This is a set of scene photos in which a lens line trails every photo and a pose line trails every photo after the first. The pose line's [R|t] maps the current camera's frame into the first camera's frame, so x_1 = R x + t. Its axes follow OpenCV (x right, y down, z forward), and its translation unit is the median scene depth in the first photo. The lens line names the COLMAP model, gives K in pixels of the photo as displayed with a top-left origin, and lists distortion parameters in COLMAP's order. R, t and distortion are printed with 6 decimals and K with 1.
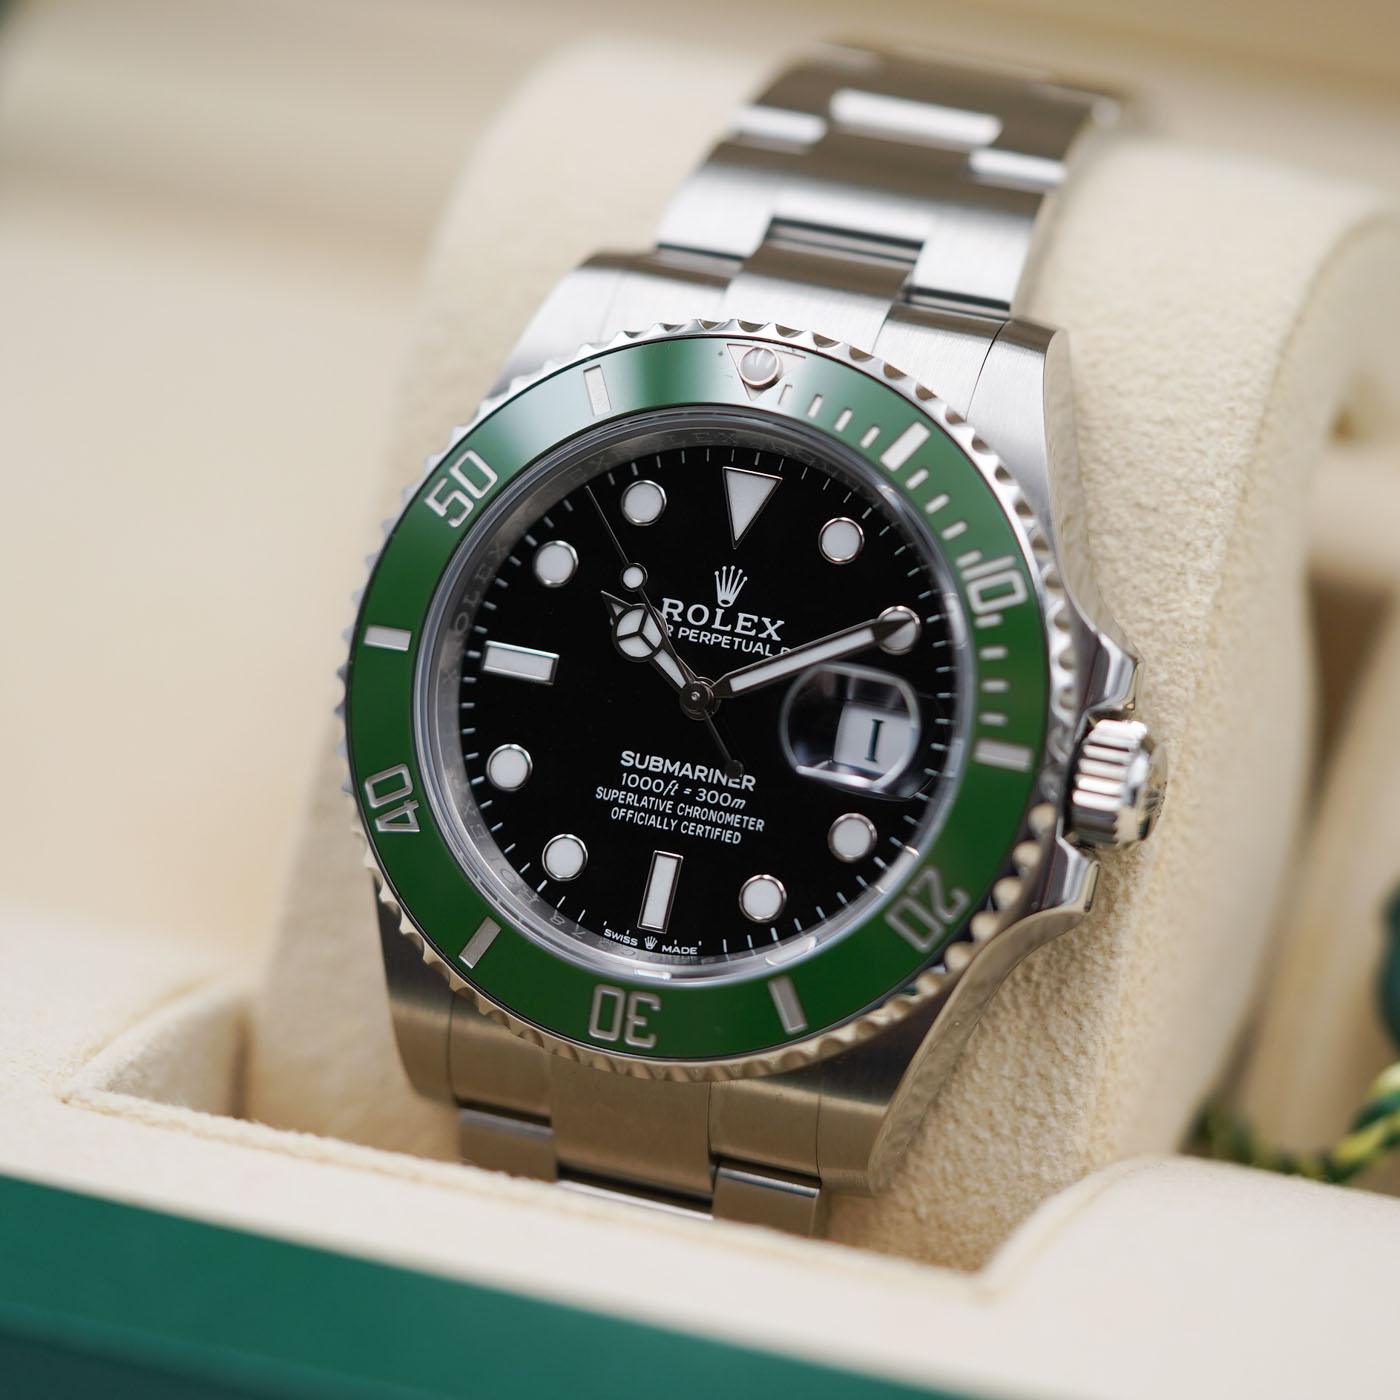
lens RADIAL K [[7145.5, 0, 698.0], [0, 7145.5, 697.9], [0, 0, 1]] dist [-0.107418, 0.000000]
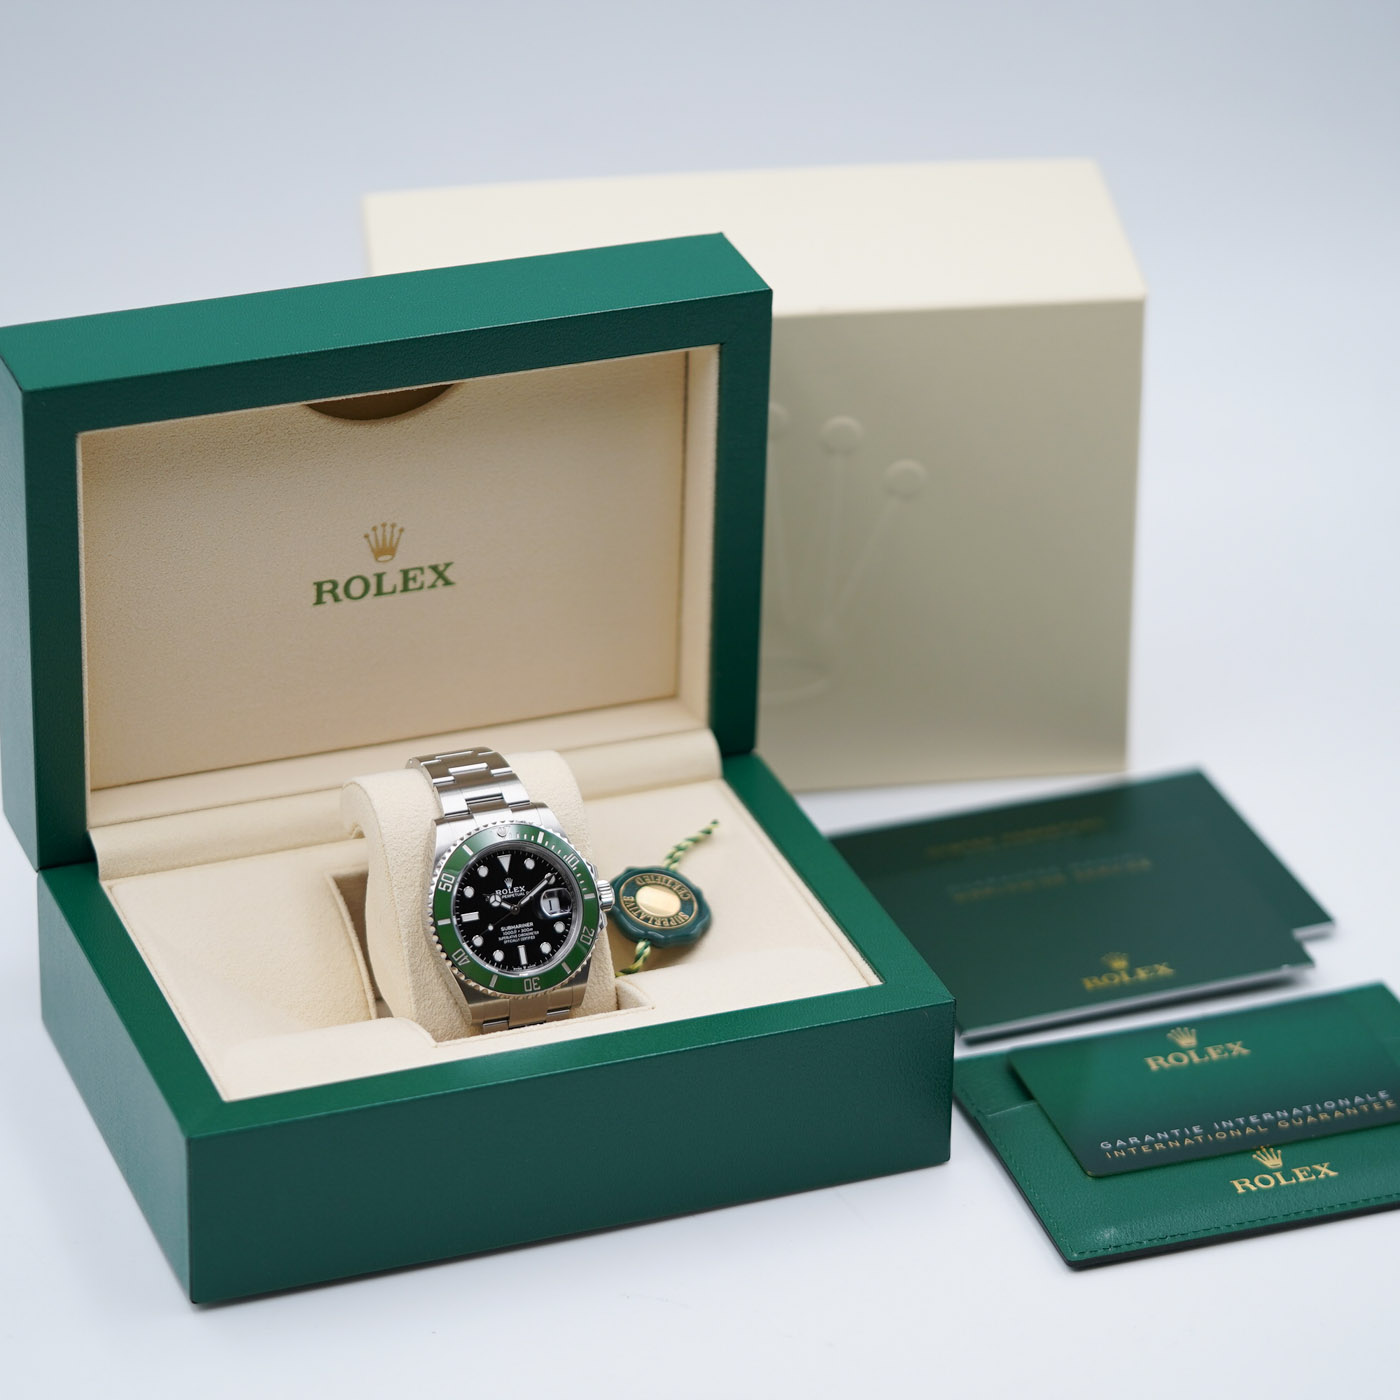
lens RADIAL K [[7145.5, 0, 699.8], [0, 7145.5, 699.4], [0, 0, 1]] dist [-0.107418, 0.000000]
pose [[0.751146, -0.307187, 0.584308, -2.358583], [0.317308, 0.944186, 0.088476, -0.458442], [-0.578874, 0.118947, 0.806695, -2.505097]]
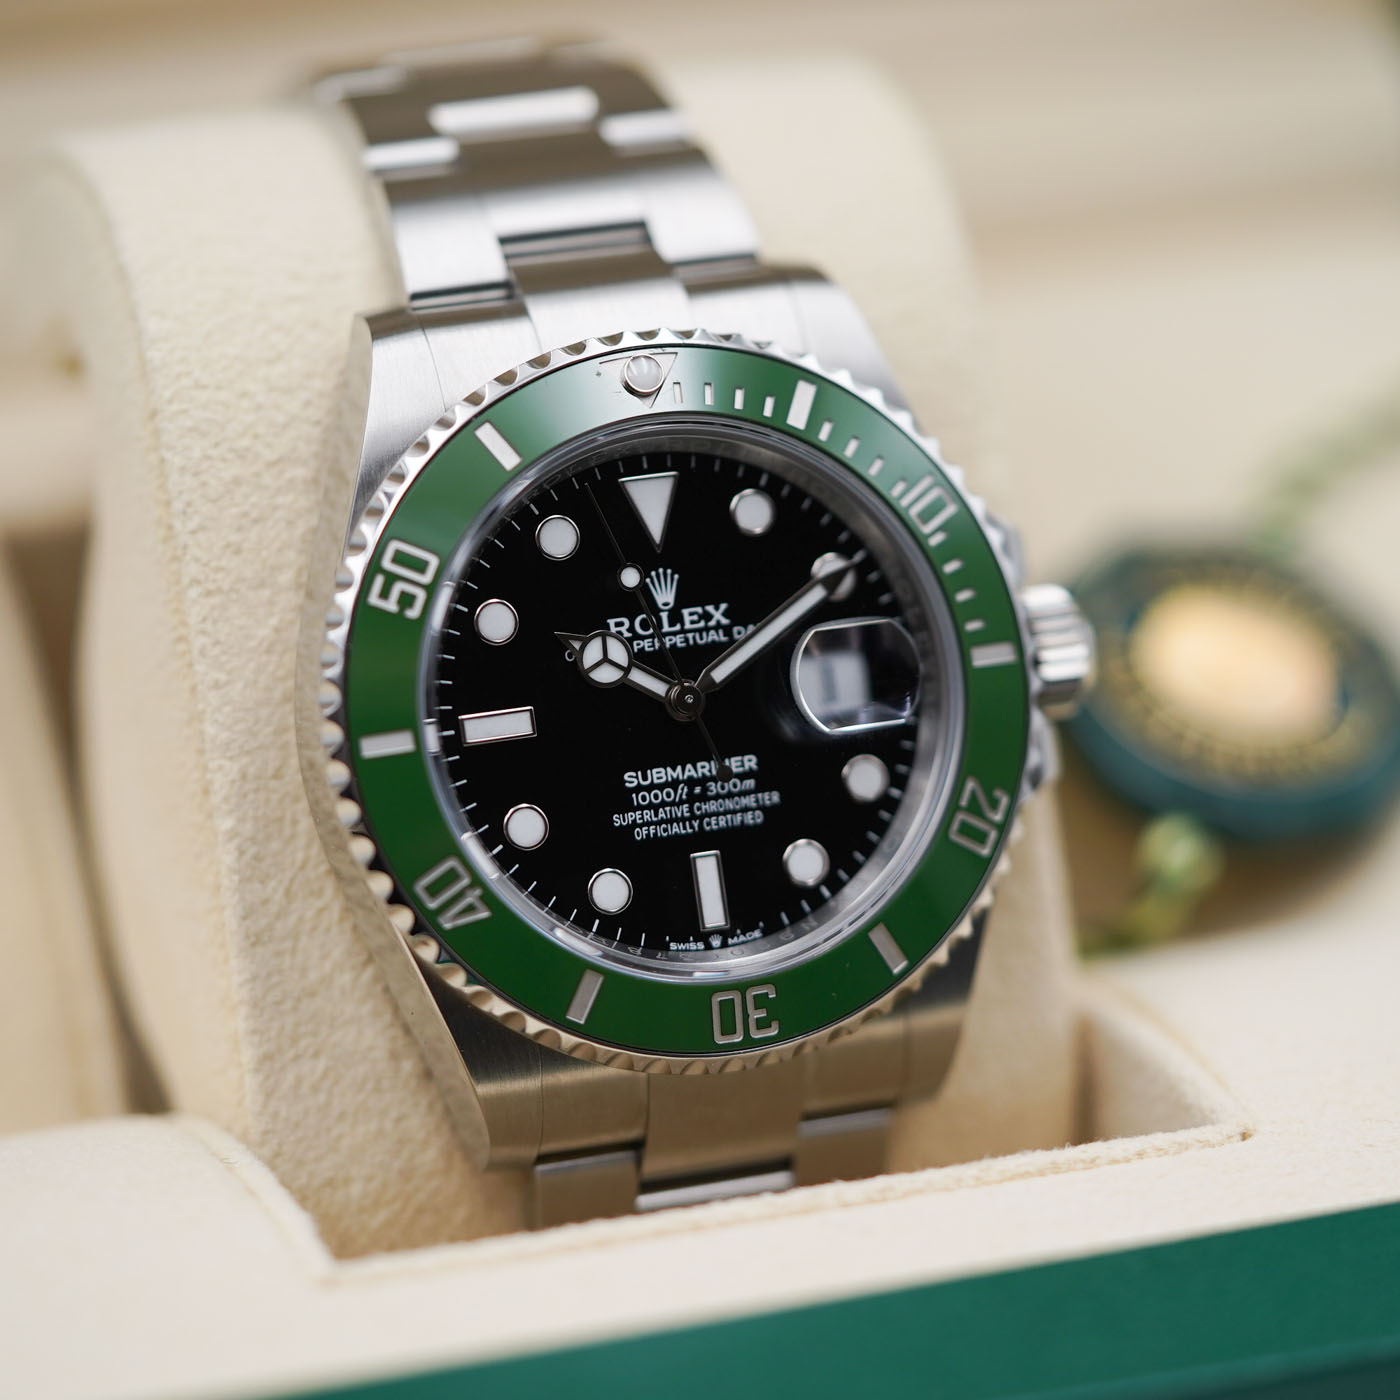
lens RADIAL K [[7145.5, 0, 697.3], [0, 7145.5, 701.5], [0, 0, 1]] dist [-0.107418, 0.000000]
pose [[0.770934, -0.312460, 0.555004, -0.565907], [0.283051, 0.948695, 0.140928, -0.143347], [-0.570564, 0.048448, 0.819823, 0.157463]]
